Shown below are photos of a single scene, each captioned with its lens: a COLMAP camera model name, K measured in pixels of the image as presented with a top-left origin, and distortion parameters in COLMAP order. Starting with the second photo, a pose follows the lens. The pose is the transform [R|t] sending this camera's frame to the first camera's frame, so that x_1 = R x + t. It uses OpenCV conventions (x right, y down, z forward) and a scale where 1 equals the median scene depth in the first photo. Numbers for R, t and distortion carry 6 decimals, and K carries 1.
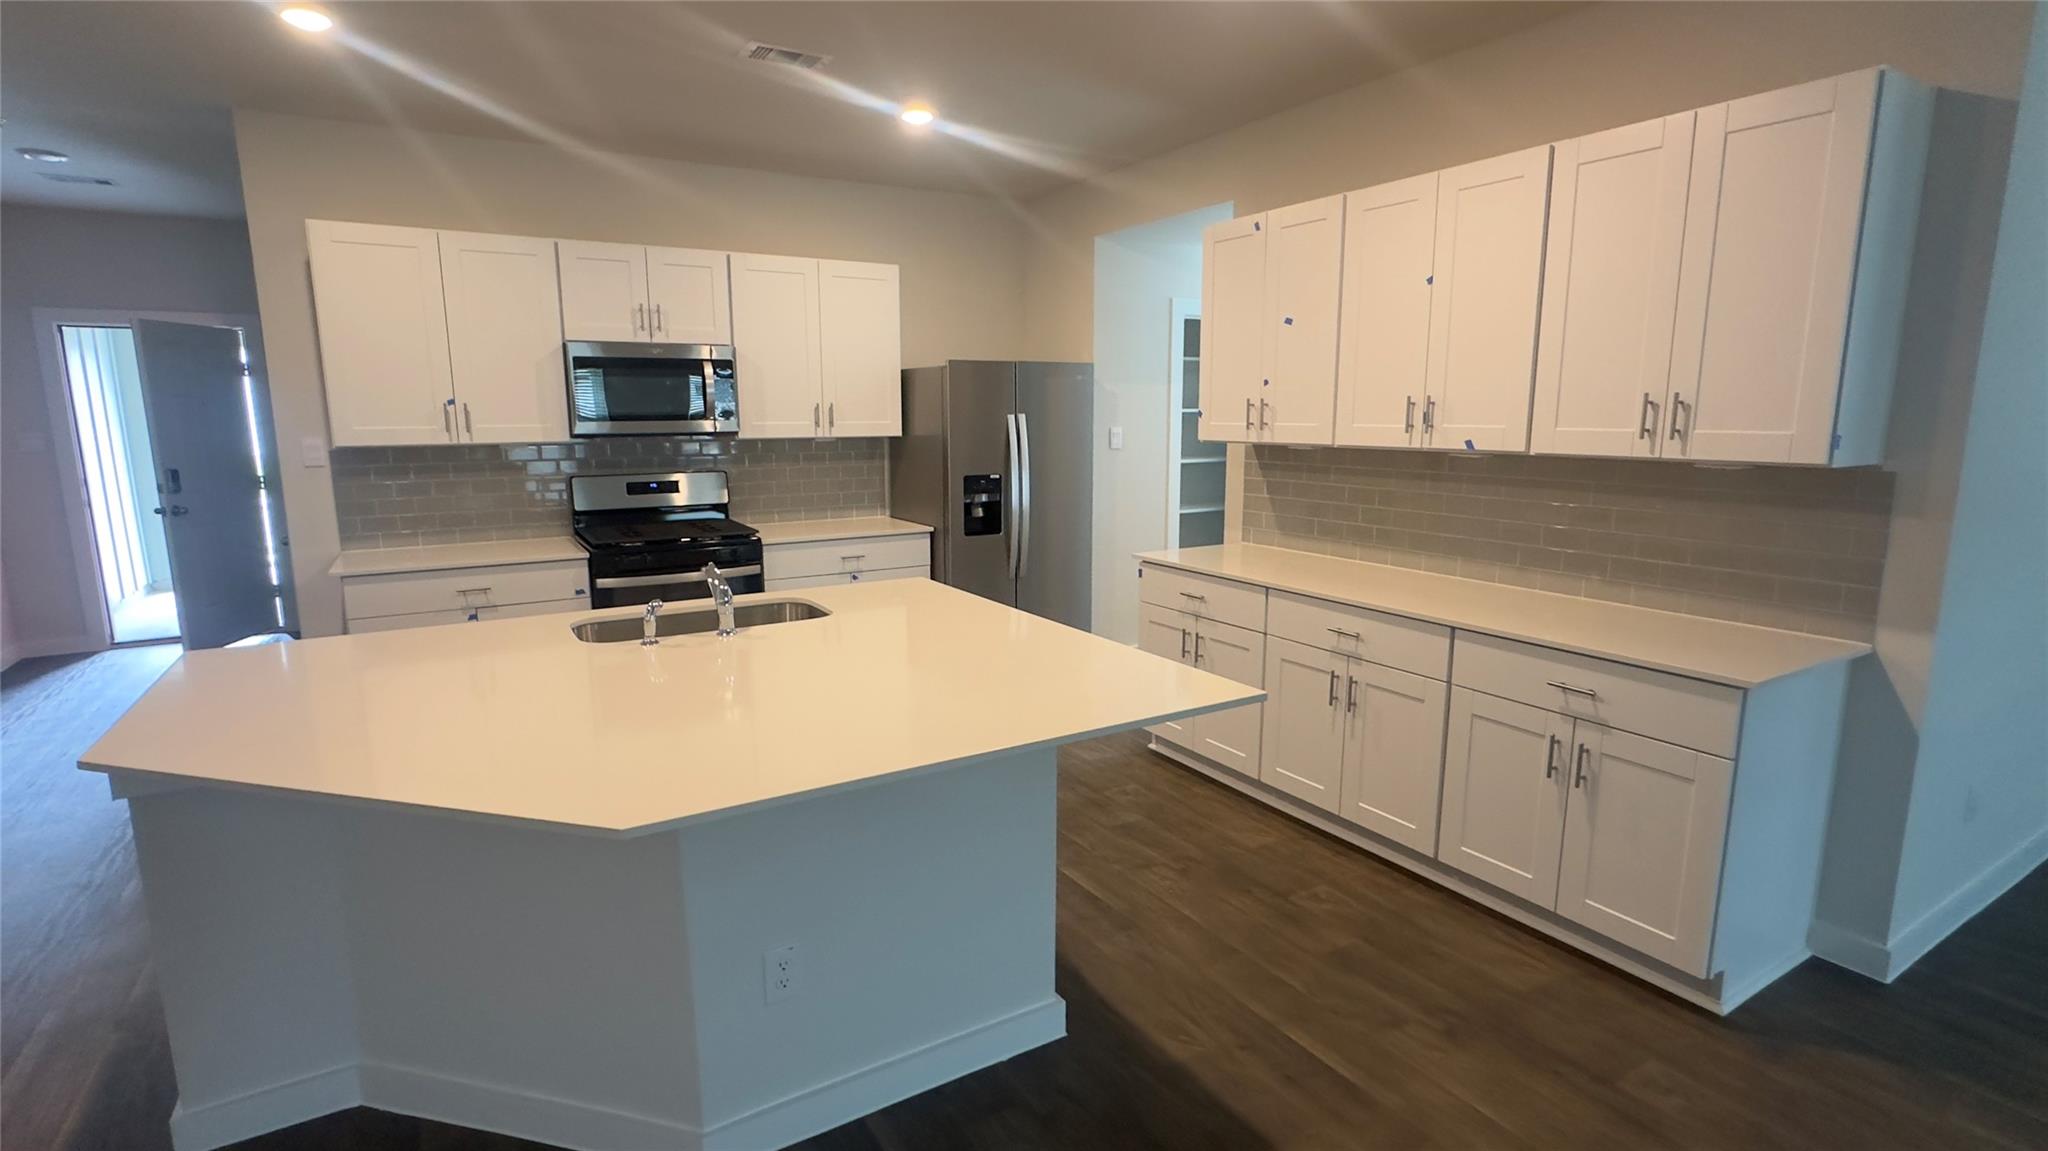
lens RADIAL K [[962.6, 0, 1024.0], [0, 962.6, 575.5], [0, 0, 1]] dist [0.001813, -0.000239]
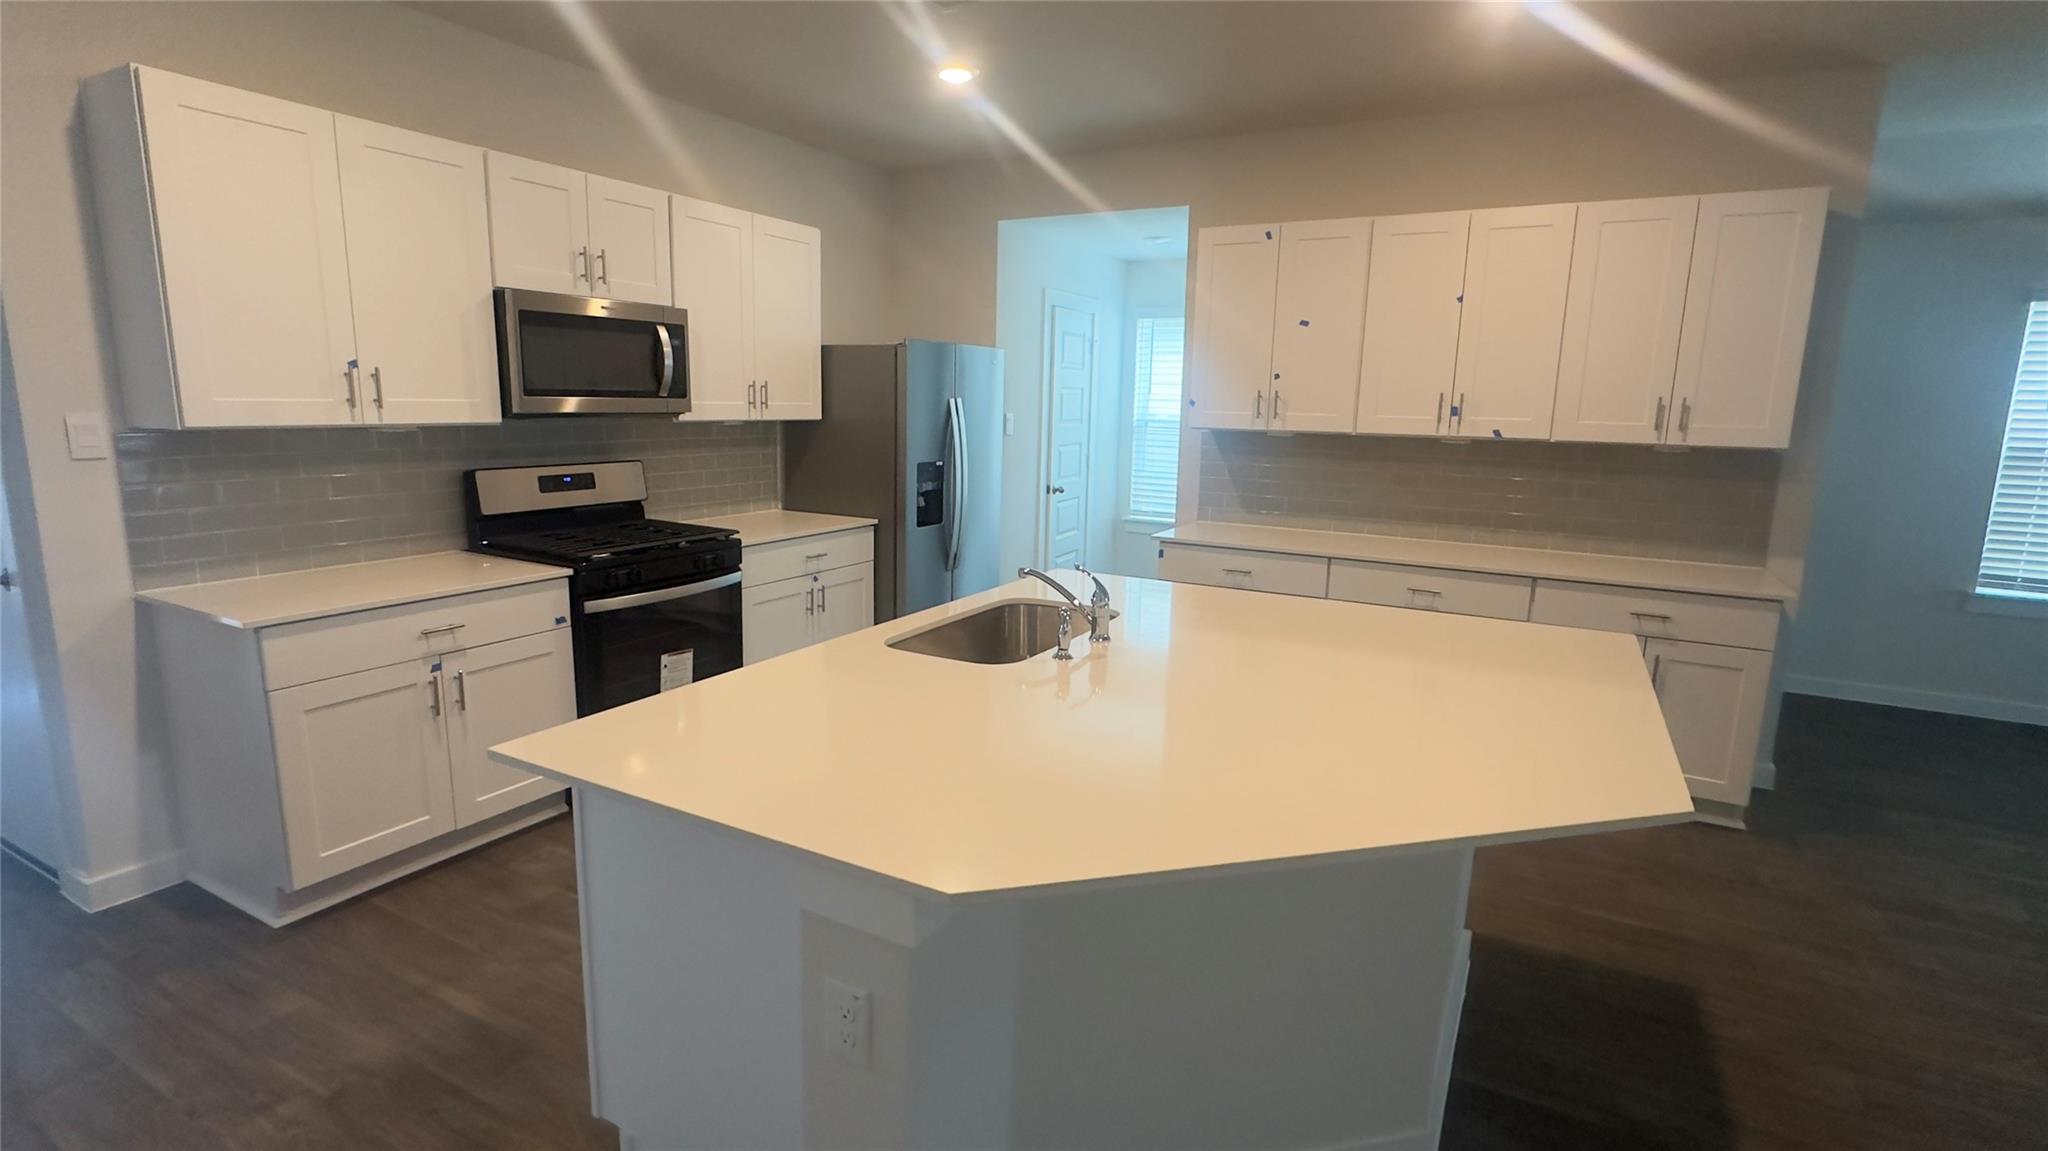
lens RADIAL K [[962.6, 0, 1024.0], [0, 962.6, 575.5], [0, 0, 1]] dist [0.001813, -0.000239]
pose [[0.868596, -0.068097, 0.490820, -0.527803], [0.060391, 0.997676, 0.031548, -0.020880], [-0.491828, 0.002239, 0.870690, 0.157276]]
